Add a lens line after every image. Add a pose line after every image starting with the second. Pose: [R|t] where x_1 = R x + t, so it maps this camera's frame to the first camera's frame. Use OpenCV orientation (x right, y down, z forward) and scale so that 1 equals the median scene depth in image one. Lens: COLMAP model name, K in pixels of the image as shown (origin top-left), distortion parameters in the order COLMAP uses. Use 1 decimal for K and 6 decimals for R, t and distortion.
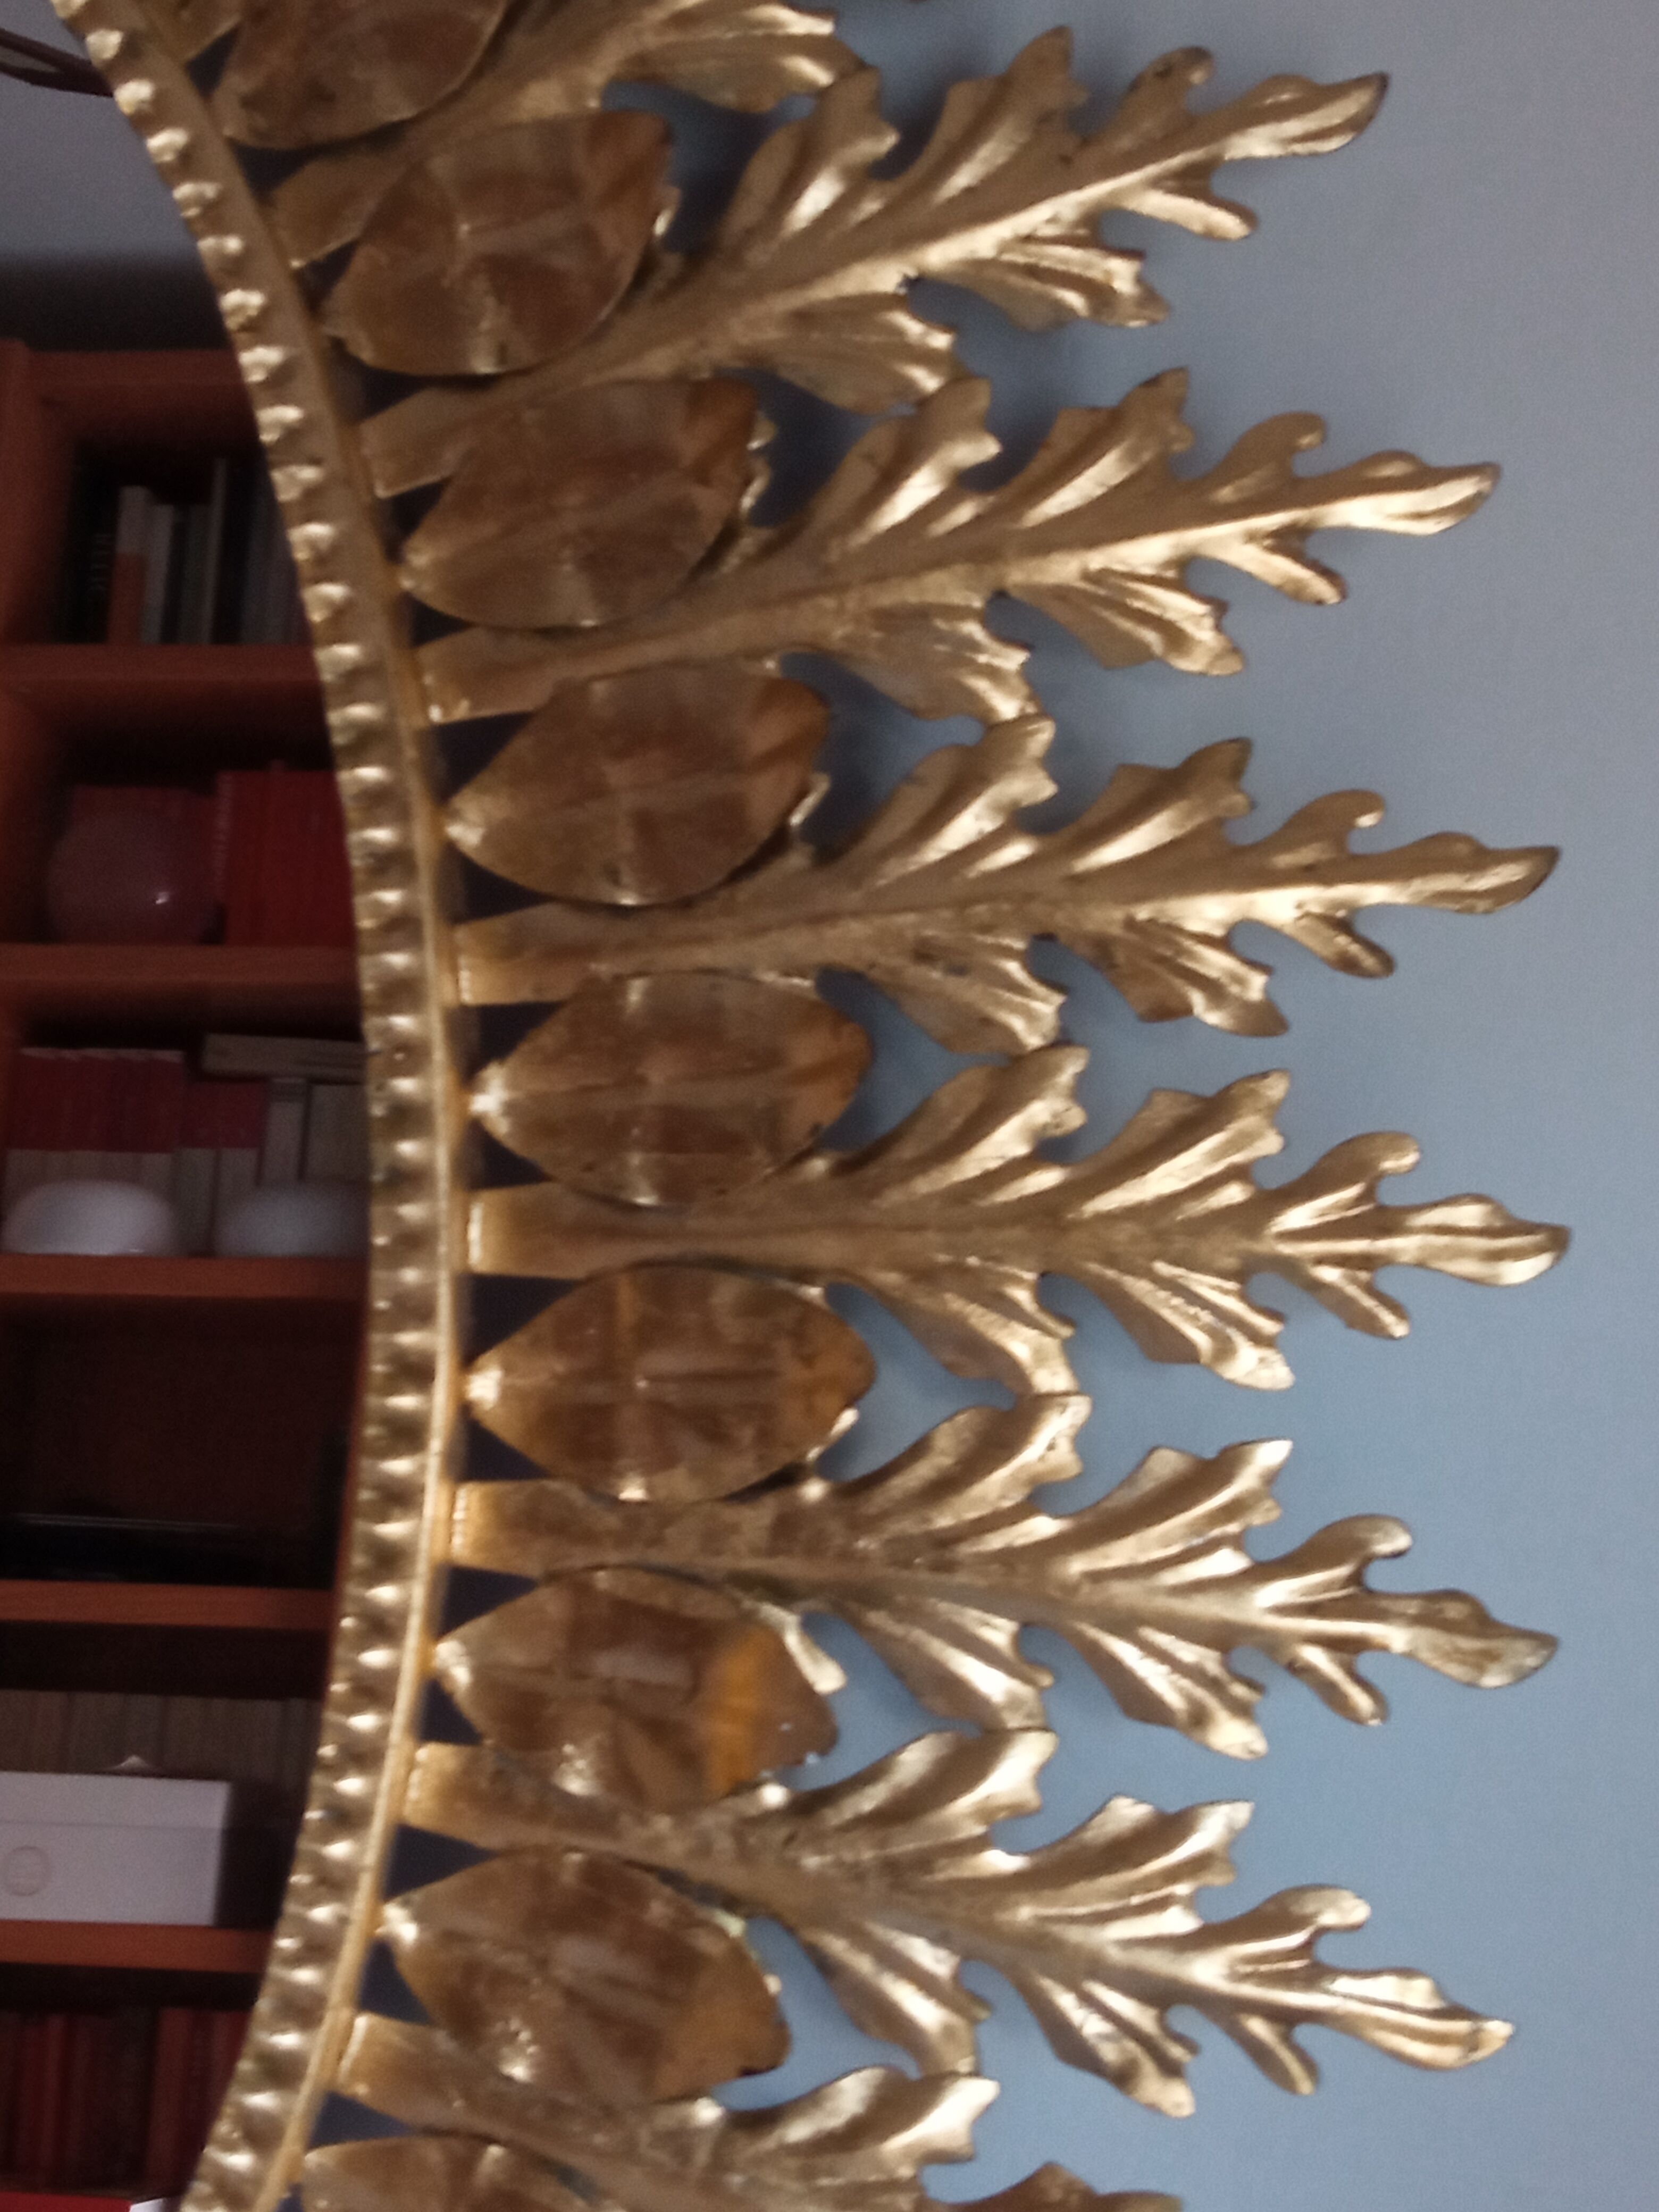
lens RADIAL K [[3498.2, 0, 828.5], [0, 3498.2, 1094.3], [0, 0, 1]] dist [0.072044, 0.000000]
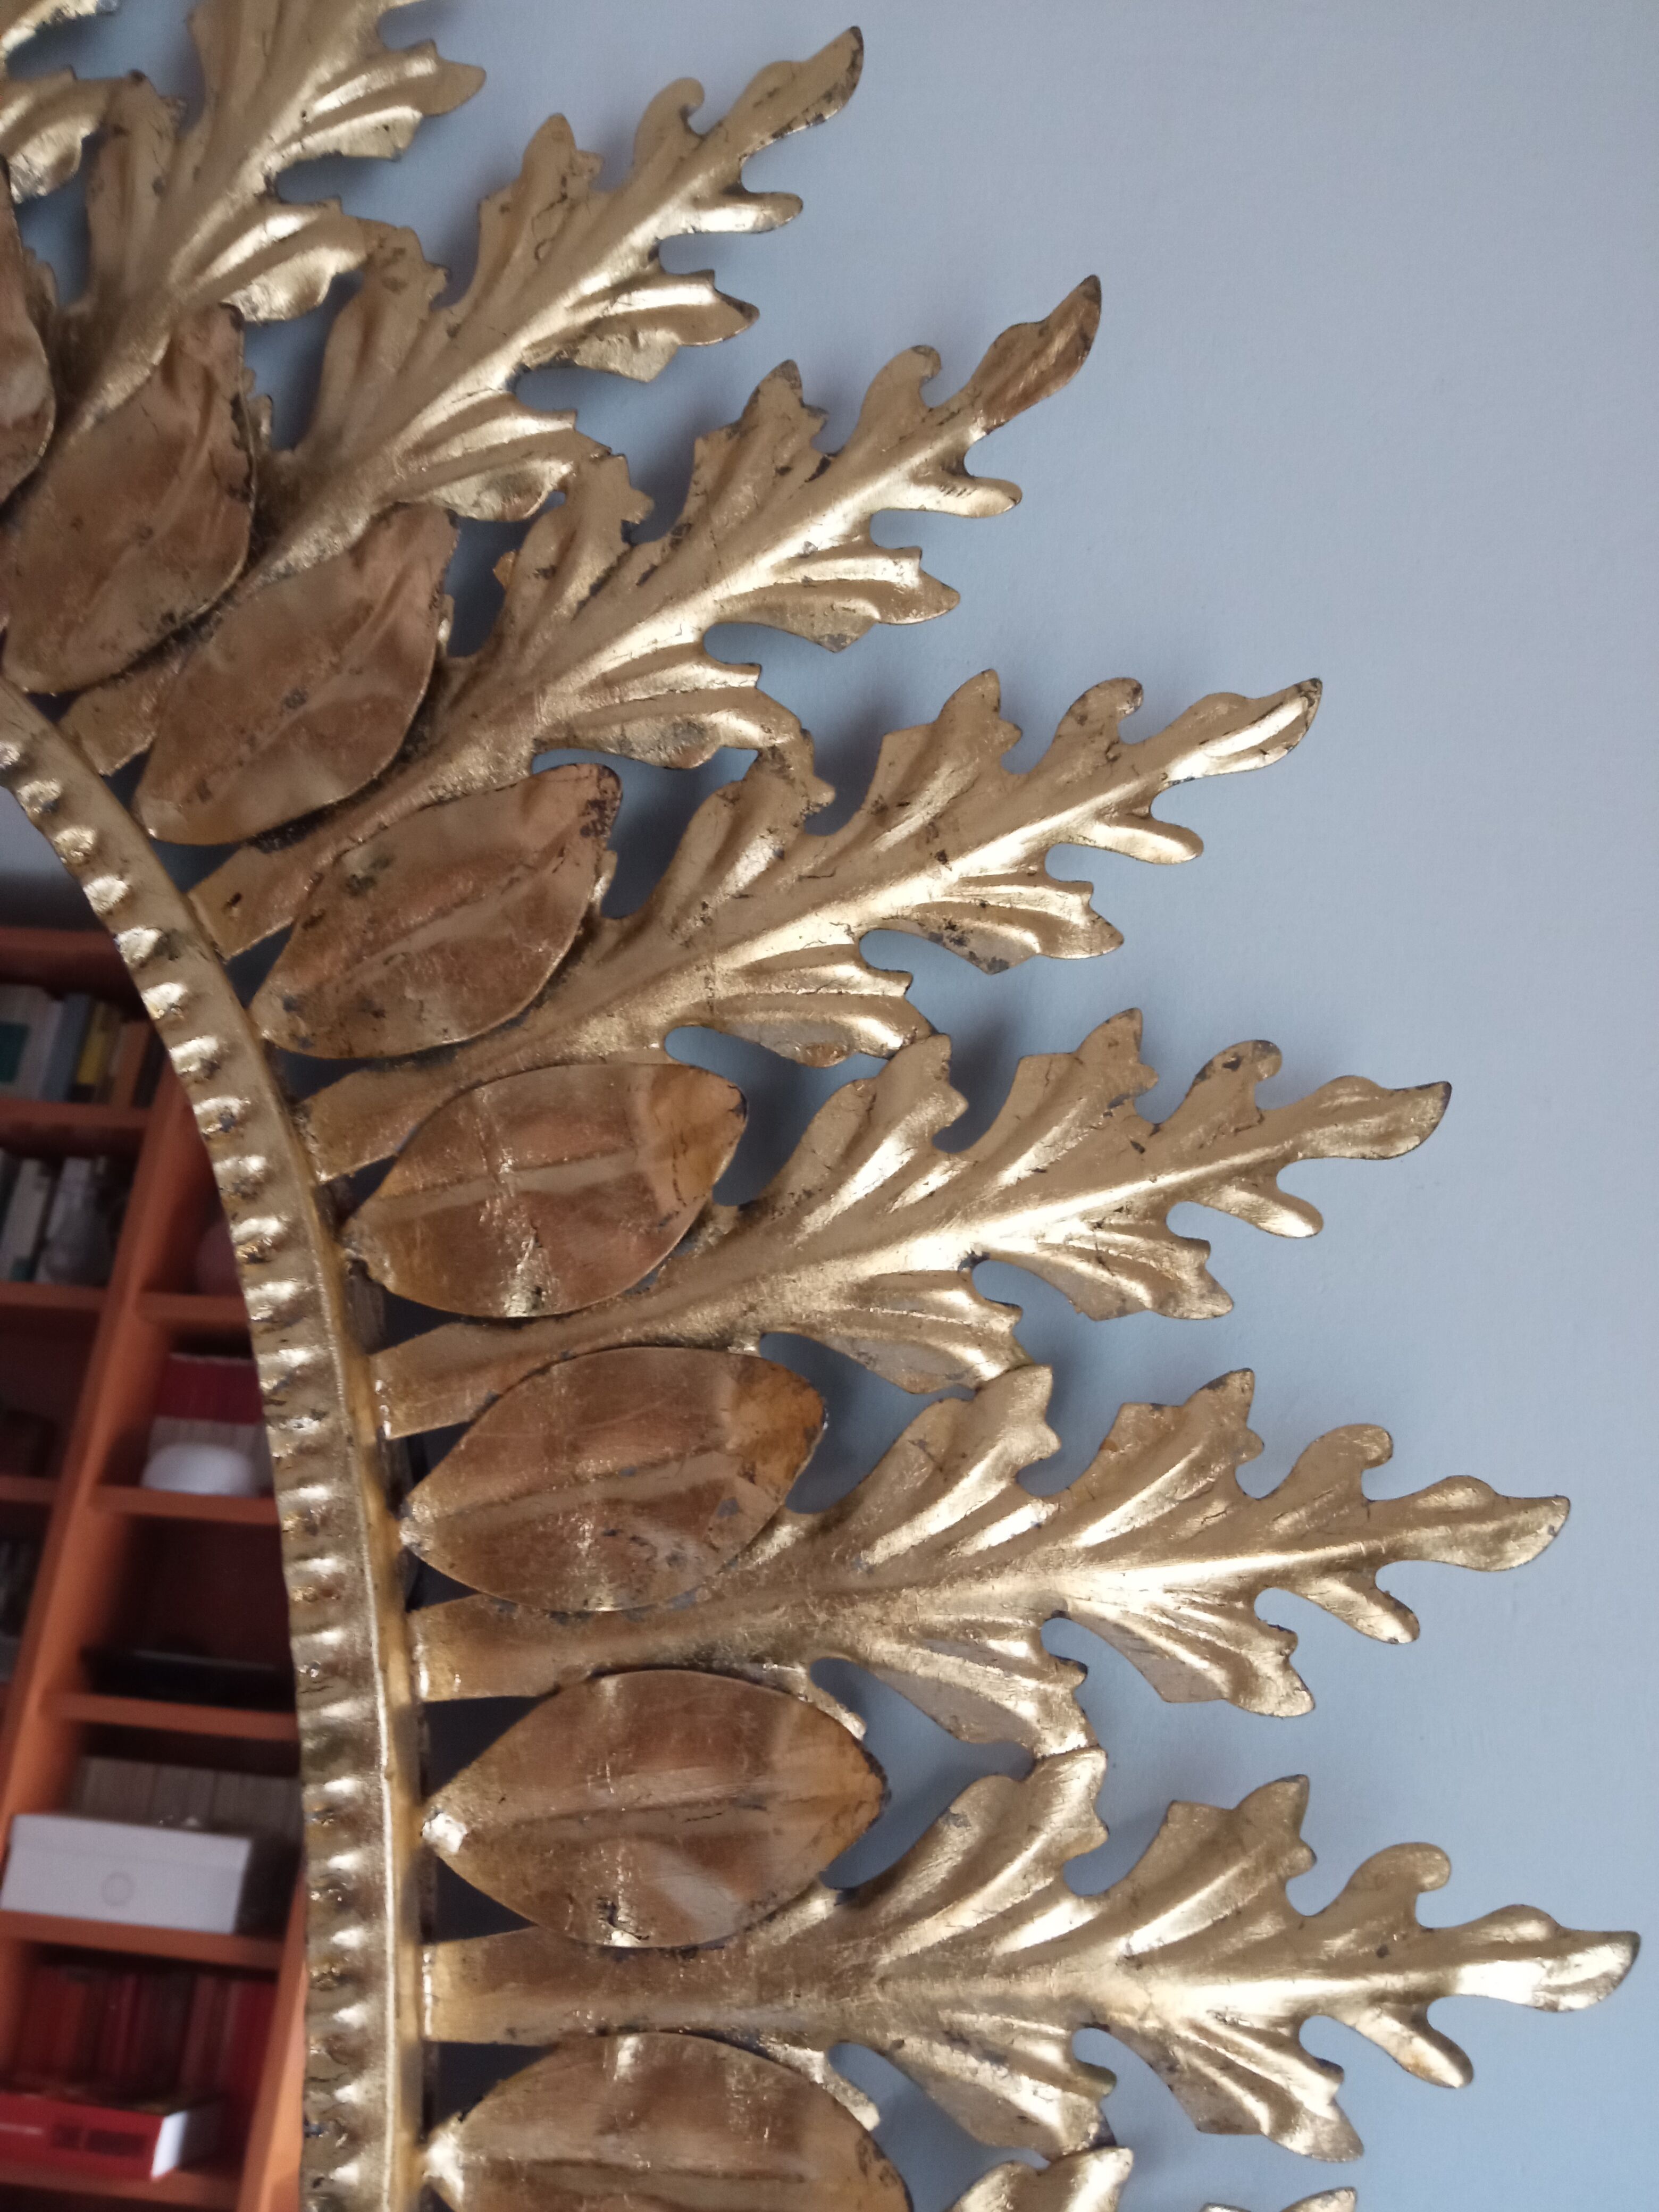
lens RADIAL K [[1835.6, 0, 838.6], [0, 1835.6, 1105.3], [0, 0, 1]] dist [0.090944, -0.189544]
pose [[0.992372, 0.078152, 0.095339, -0.064515], [-0.065818, 0.989808, -0.126282, -0.208607], [-0.104236, 0.119044, 0.987402, 0.507446]]
